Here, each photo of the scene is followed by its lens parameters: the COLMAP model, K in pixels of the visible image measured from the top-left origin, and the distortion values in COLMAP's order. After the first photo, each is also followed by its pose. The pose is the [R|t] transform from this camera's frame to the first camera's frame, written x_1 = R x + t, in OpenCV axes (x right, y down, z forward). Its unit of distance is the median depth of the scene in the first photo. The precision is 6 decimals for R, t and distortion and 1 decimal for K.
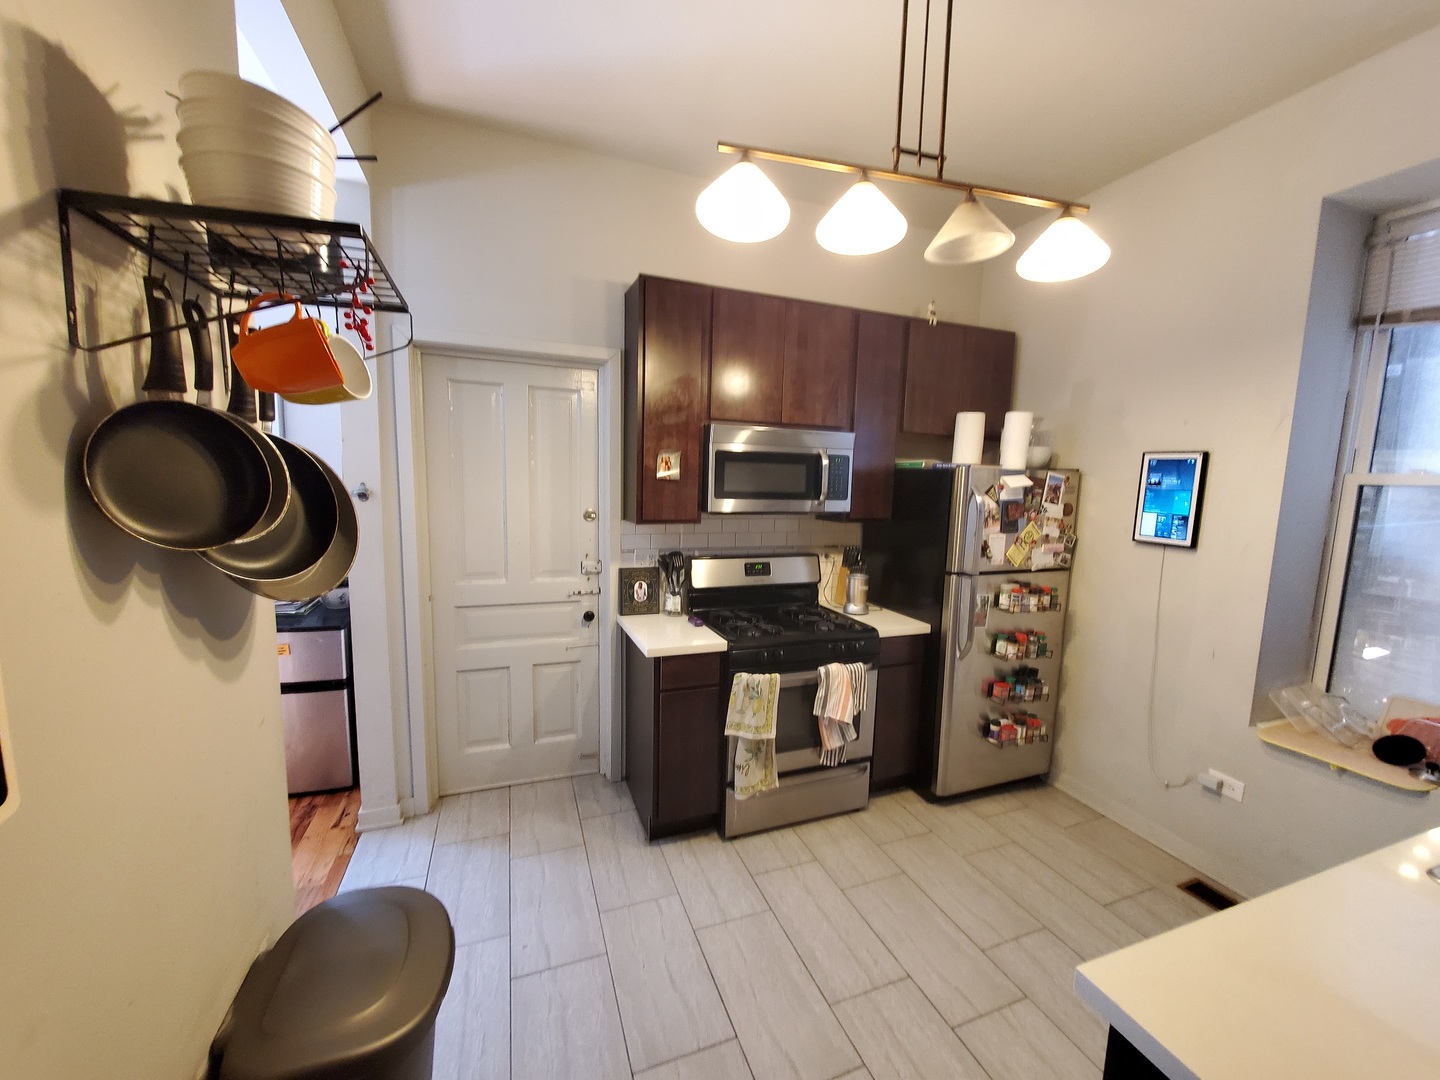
lens RADIAL K [[567.9, 0, 719.8], [0, 567.9, 545.8], [0, 0, 1]] dist [-0.003021, -0.000886]
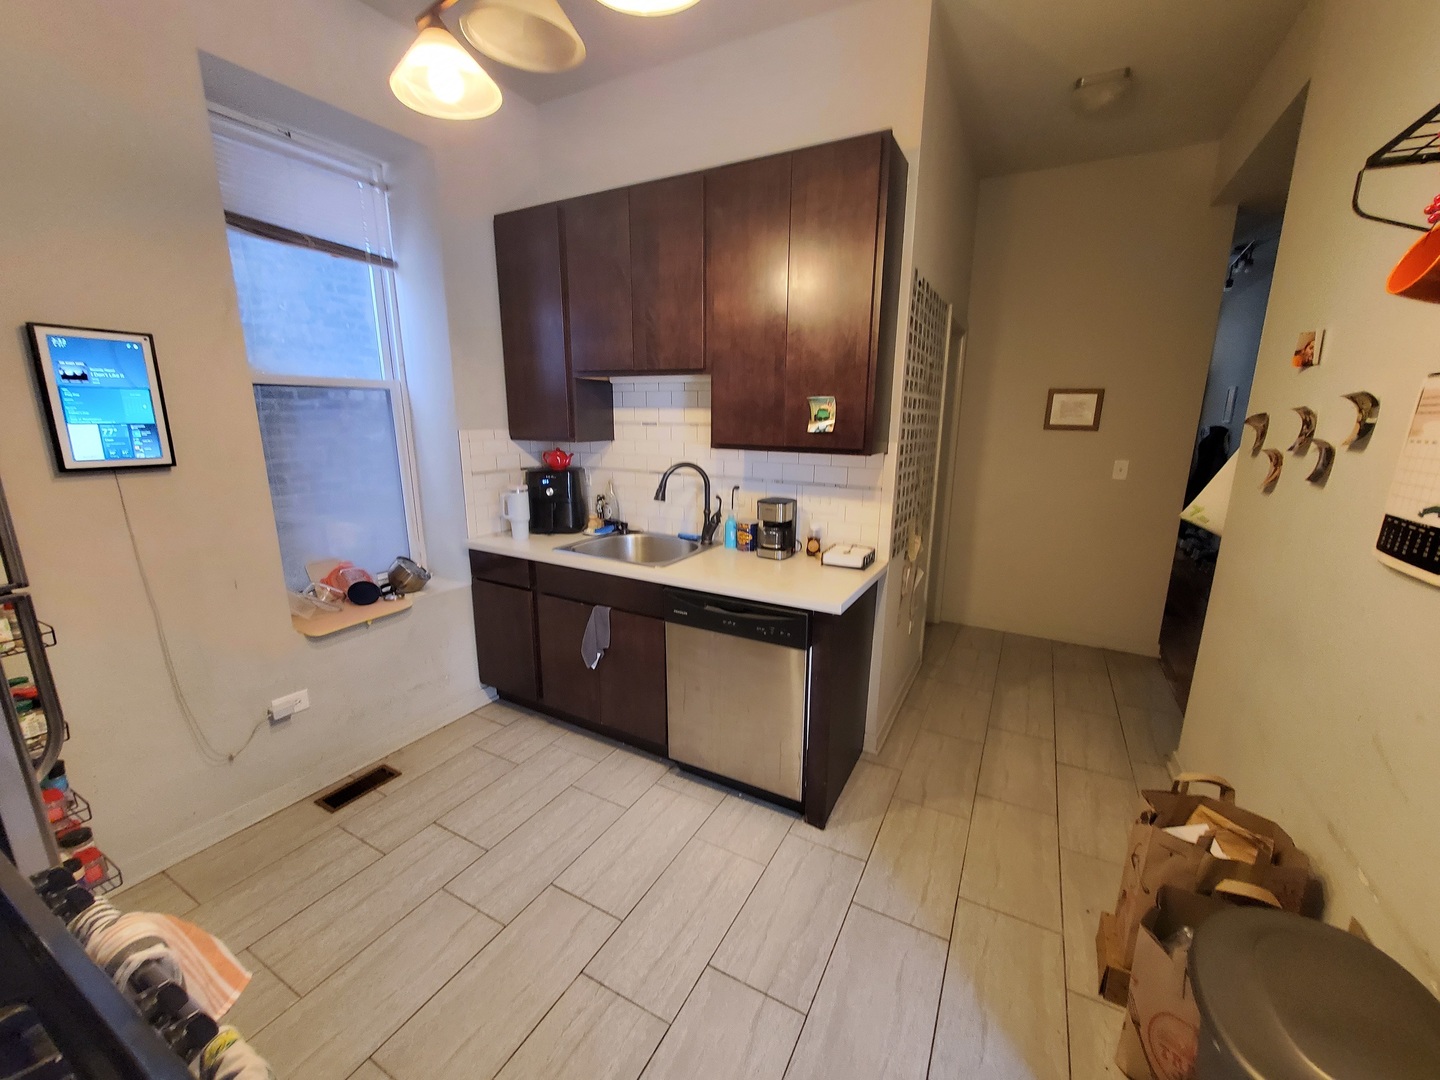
lens RADIAL K [[567.9, 0, 723.0], [0, 567.9, 542.3], [0, 0, 1]] dist [-0.003021, -0.000886]
pose [[-0.660375, -0.193870, 0.725478, -0.219254], [0.060503, 0.949222, 0.308734, -0.086292], [-0.748494, 0.247774, -0.615113, 0.906681]]
